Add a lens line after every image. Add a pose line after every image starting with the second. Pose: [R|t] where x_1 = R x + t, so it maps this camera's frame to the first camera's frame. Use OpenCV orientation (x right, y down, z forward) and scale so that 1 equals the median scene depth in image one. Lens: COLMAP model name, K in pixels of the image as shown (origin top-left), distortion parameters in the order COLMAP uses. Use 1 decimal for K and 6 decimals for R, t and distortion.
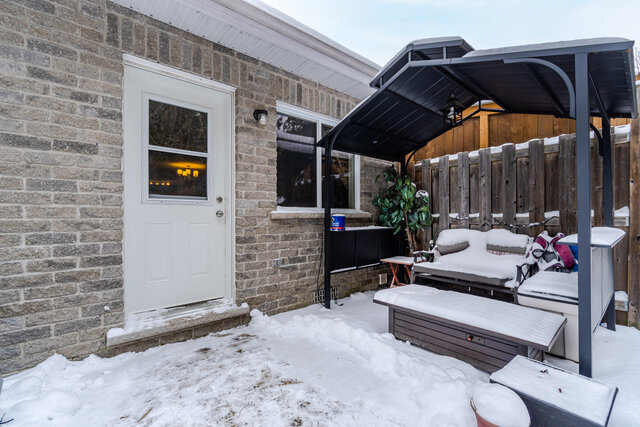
lens RADIAL K [[276.0, 0, 320.5], [0, 276.0, 215.9], [0, 0, 1]] dist [-0.005502, 0.000232]
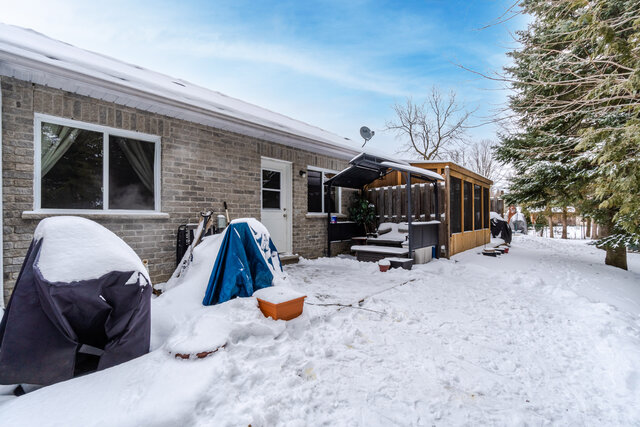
lens RADIAL K [[276.0, 0, 318.4], [0, 276.0, 214.5], [0, 0, 1]] dist [-0.005502, 0.000232]
pose [[0.992242, -0.000280, 0.124324, -0.335431], [0.001435, 0.999957, -0.009202, 0.003774], [-0.124316, 0.009309, 0.992199, -1.194440]]
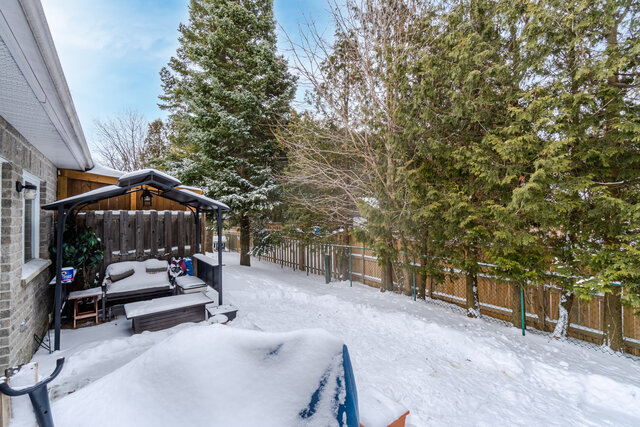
lens RADIAL K [[276.0, 0, 317.3], [0, 276.0, 212.9], [0, 0, 1]] dist [-0.005502, 0.000232]
pose [[0.055104, 0.011217, 0.998418, -1.079575], [0.002287, 0.999933, -0.011361, -0.229979], [-0.998478, 0.002910, 0.055075, -0.160917]]
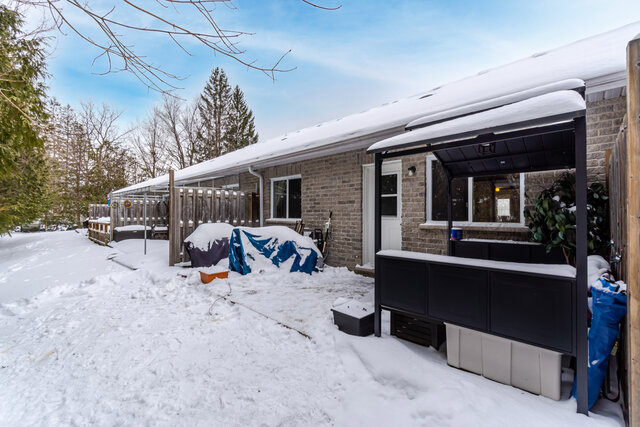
lens RADIAL K [[276.0, 0, 320.3], [0, 276.0, 211.2], [0, 0, 1]] dist [-0.005502, 0.000232]
pose [[0.099489, -0.008645, -0.995001, 1.354860], [-0.003265, 0.999954, -0.009014, -0.073761], [0.995033, 0.004146, 0.099456, 0.218182]]
